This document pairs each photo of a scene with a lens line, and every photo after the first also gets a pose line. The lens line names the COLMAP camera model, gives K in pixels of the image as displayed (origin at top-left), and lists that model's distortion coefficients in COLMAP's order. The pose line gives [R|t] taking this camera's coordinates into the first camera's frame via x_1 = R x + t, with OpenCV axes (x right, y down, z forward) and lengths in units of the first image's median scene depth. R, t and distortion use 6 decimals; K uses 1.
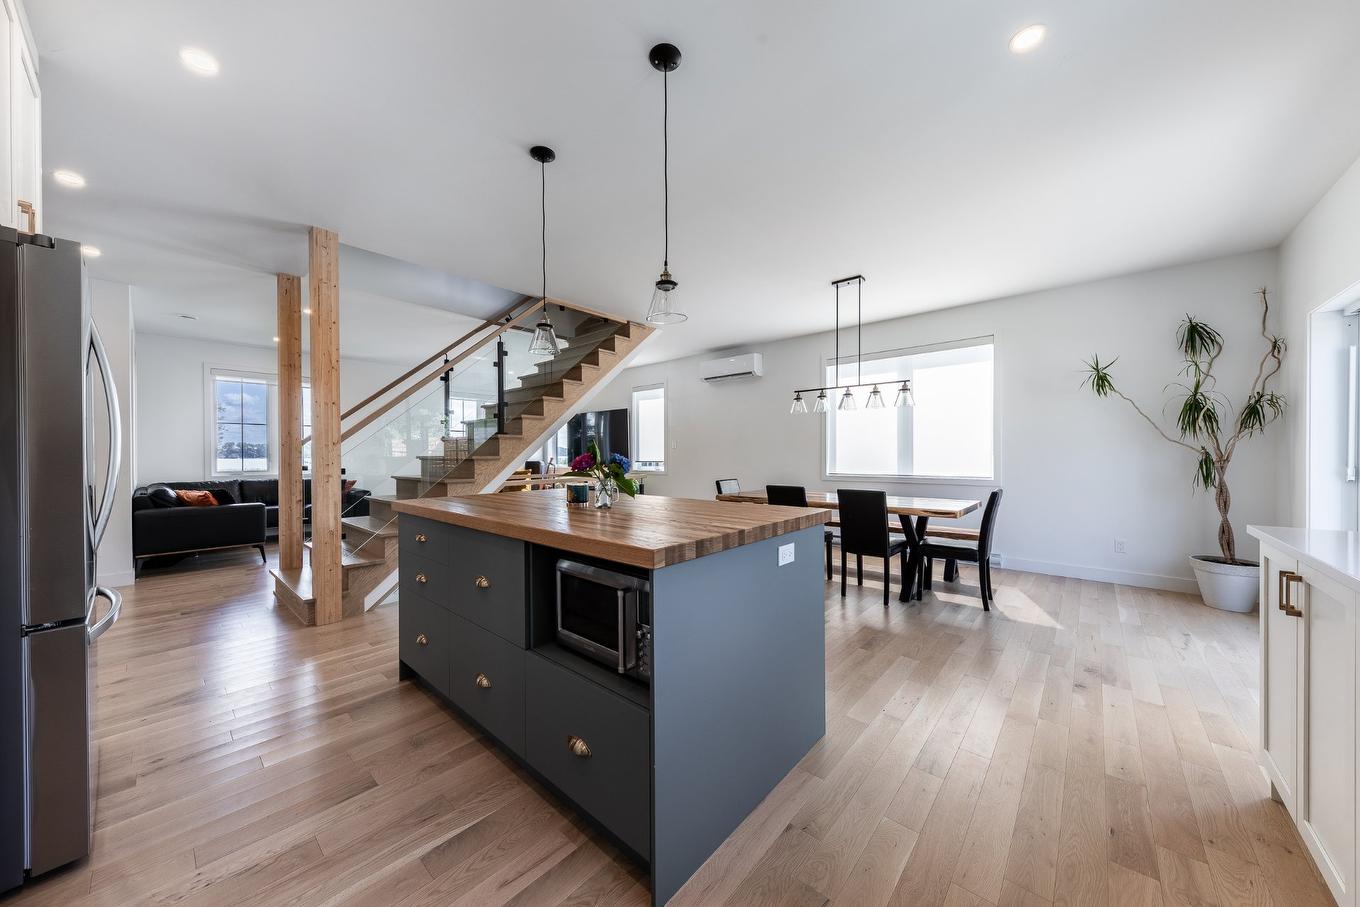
lens RADIAL K [[466.6, 0, 679.1], [0, 466.6, 456.8], [0, 0, 1]] dist [0.002808, 0.000053]
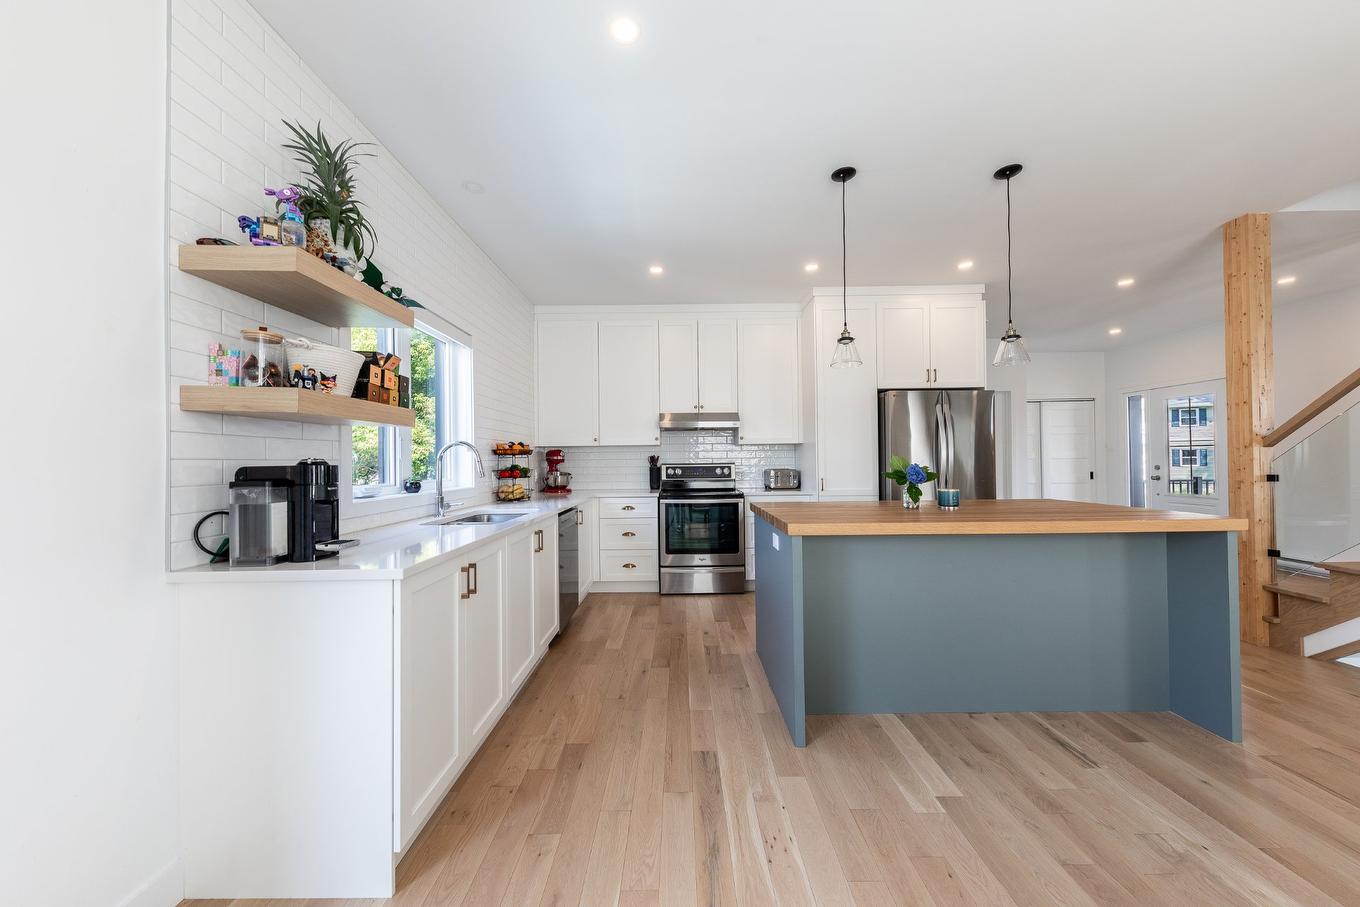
lens RADIAL K [[466.6, 0, 679.1], [0, 466.6, 456.8], [0, 0, 1]] dist [0.002808, 0.000053]
pose [[-0.752324, 0.004925, -0.658775, 1.393589], [0.009438, 0.999950, -0.003303, -0.033293], [0.658726, -0.008702, -0.752333, 1.921298]]
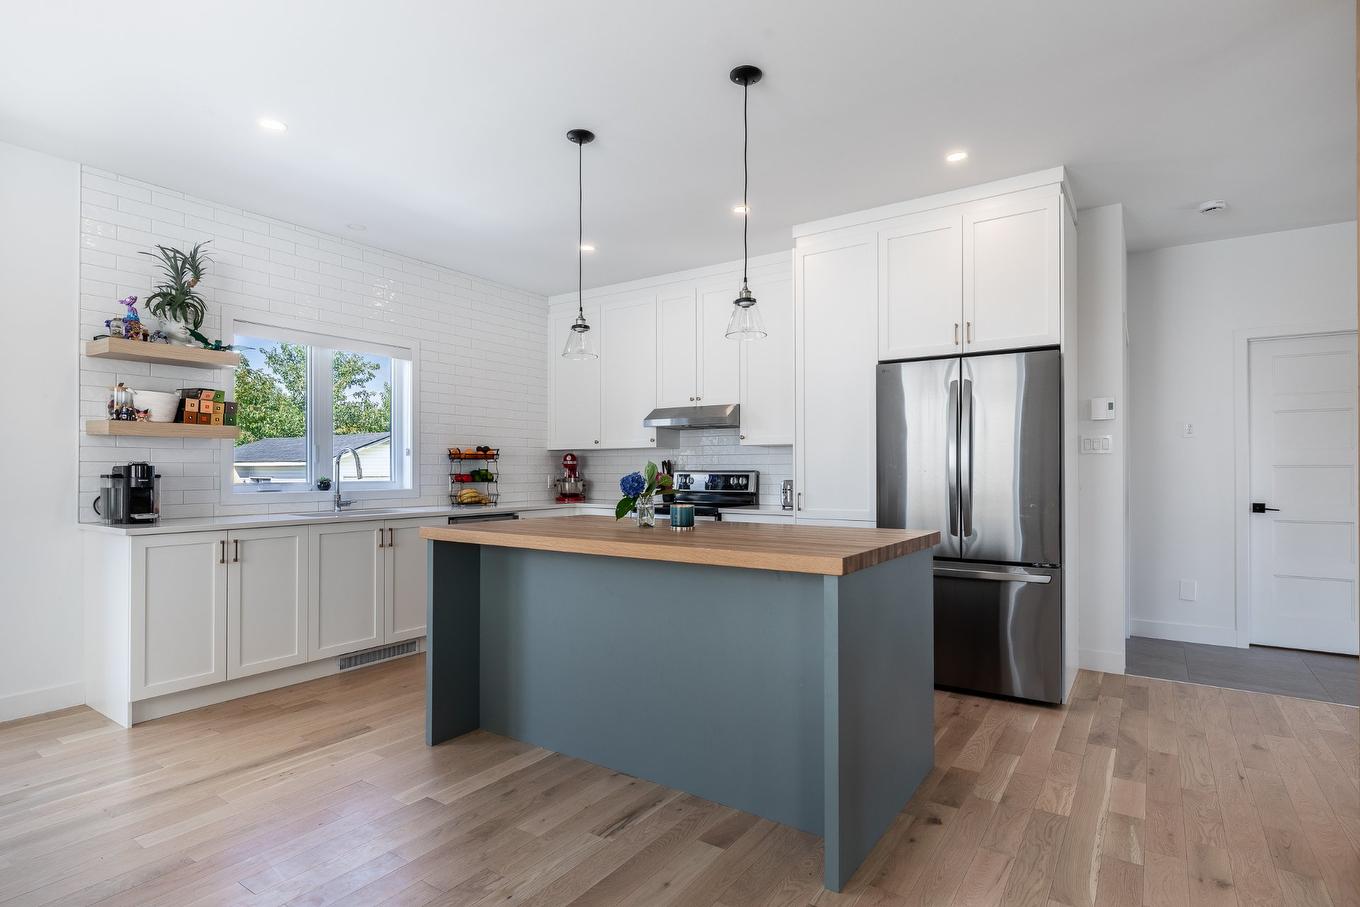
lens RADIAL K [[685.0, 0, 682.4], [0, 685.0, 465.0], [0, 0, 1]] dist [0.005098, 0.000361]
pose [[-0.992119, 0.002244, -0.125277, -0.075219], [0.002464, 0.999996, -0.001608, -0.022358], [0.125273, -0.001904, -0.992121, 3.105664]]
